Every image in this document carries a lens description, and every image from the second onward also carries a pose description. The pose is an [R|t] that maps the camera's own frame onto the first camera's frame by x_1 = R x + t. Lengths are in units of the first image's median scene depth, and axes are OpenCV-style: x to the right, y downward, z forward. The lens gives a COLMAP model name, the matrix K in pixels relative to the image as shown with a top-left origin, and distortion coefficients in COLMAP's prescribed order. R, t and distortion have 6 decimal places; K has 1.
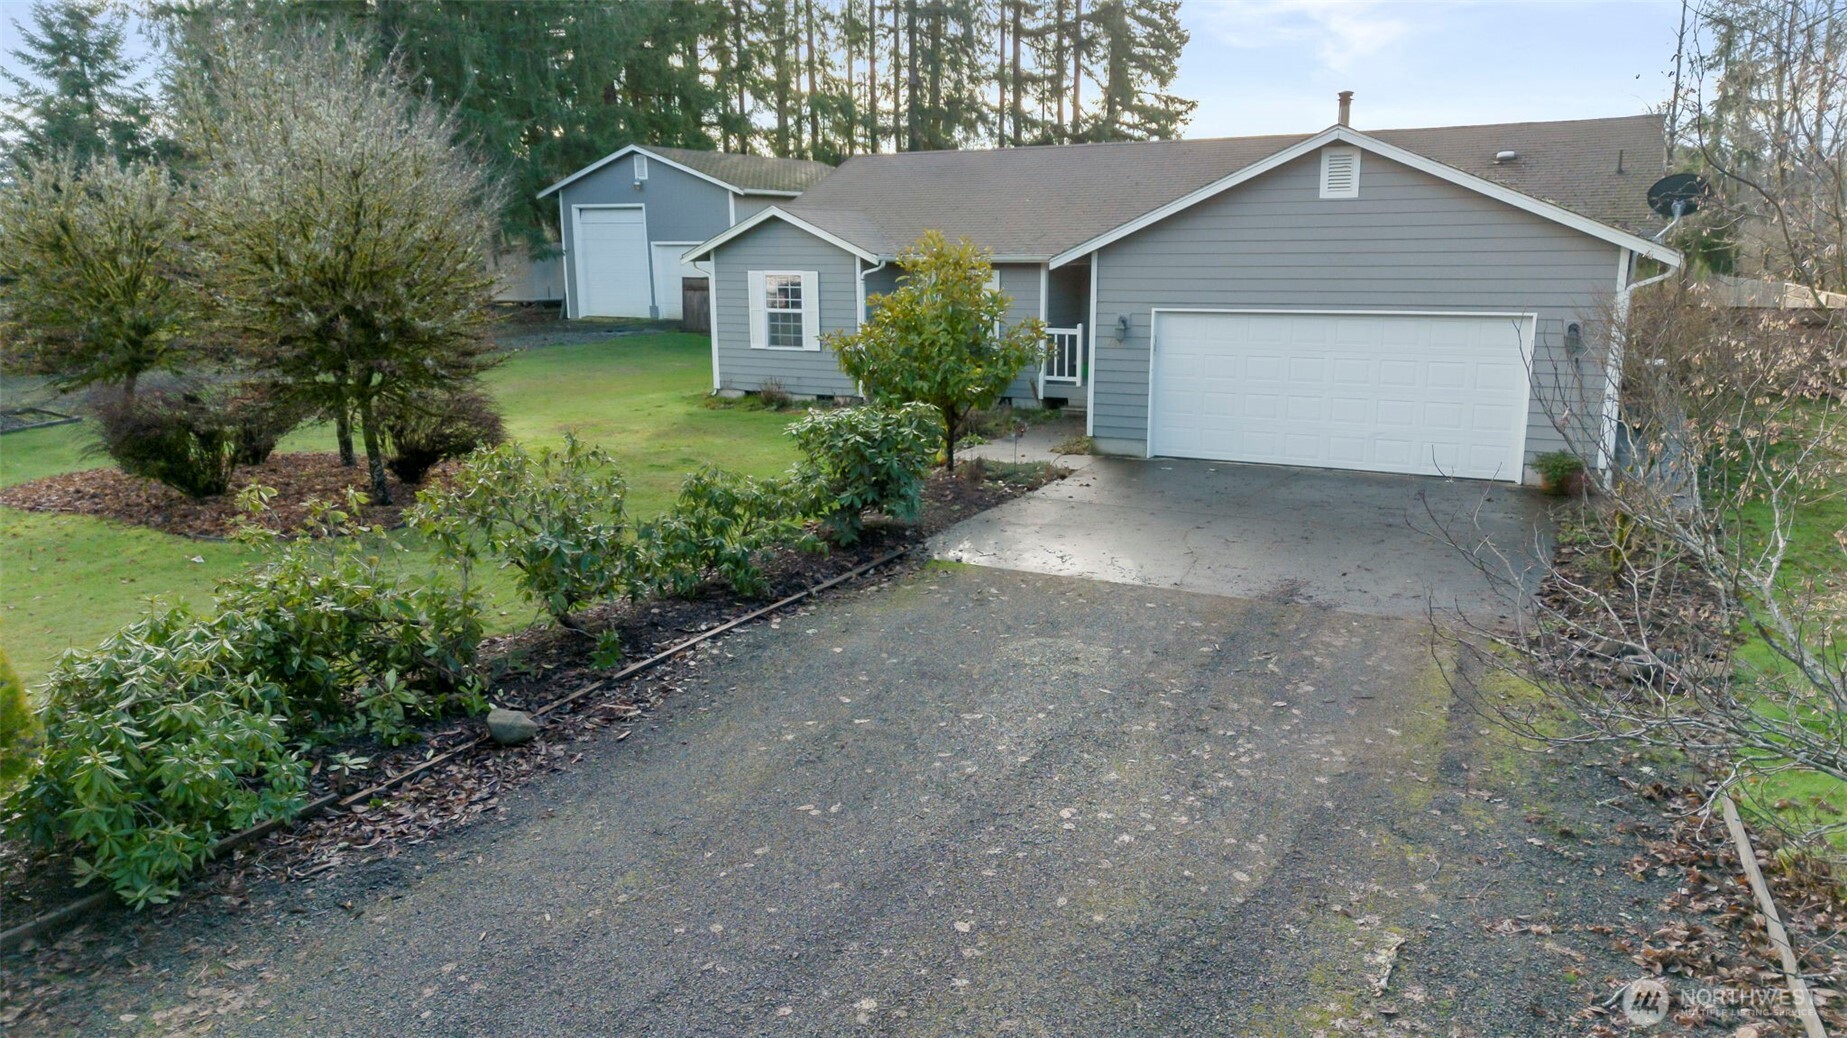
lens RADIAL K [[1242.9, 0, 923.5], [0, 1242.9, 519.0], [0, 0, 1]] dist [0.113902, -0.111631]
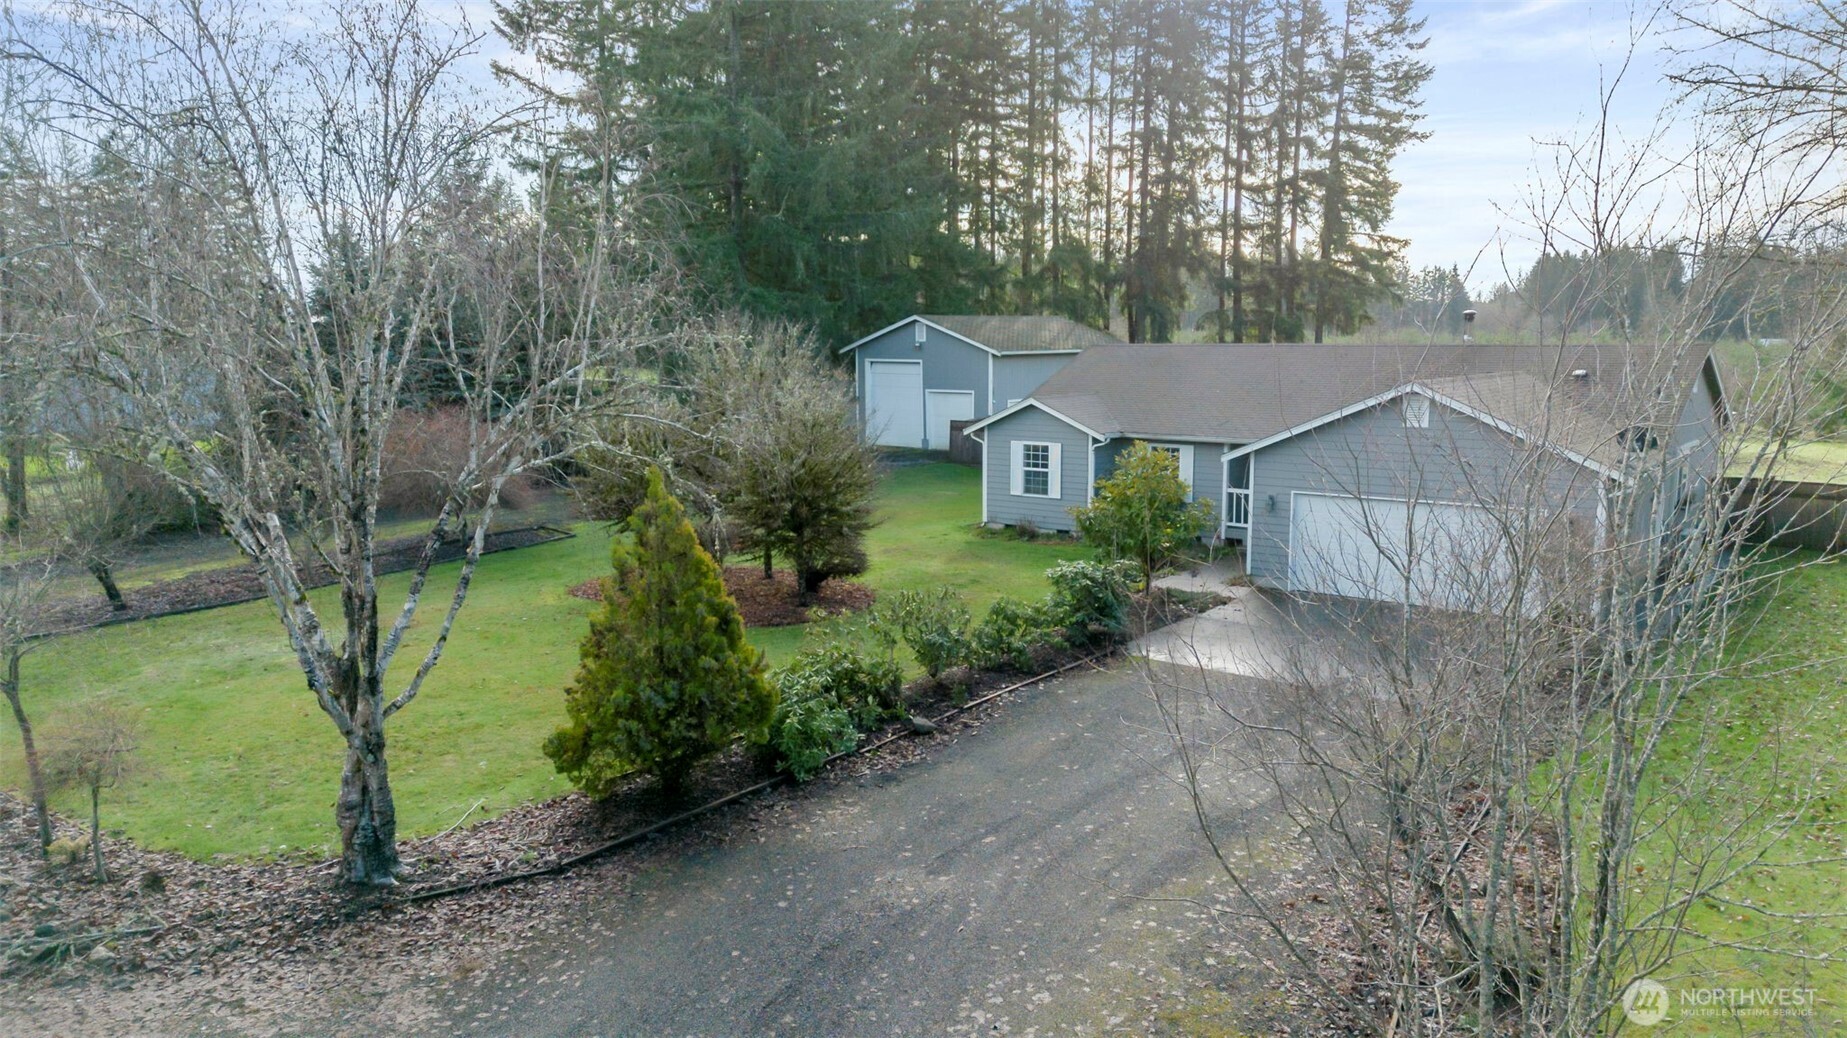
lens RADIAL K [[1242.9, 0, 923.5], [0, 1242.9, 519.0], [0, 0, 1]] dist [0.113902, -0.111631]
pose [[0.983651, 0.027482, -0.177975, 0.019518], [-0.039183, 0.997271, -0.062570, -0.025040], [0.175770, 0.068521, 0.982044, -0.520661]]
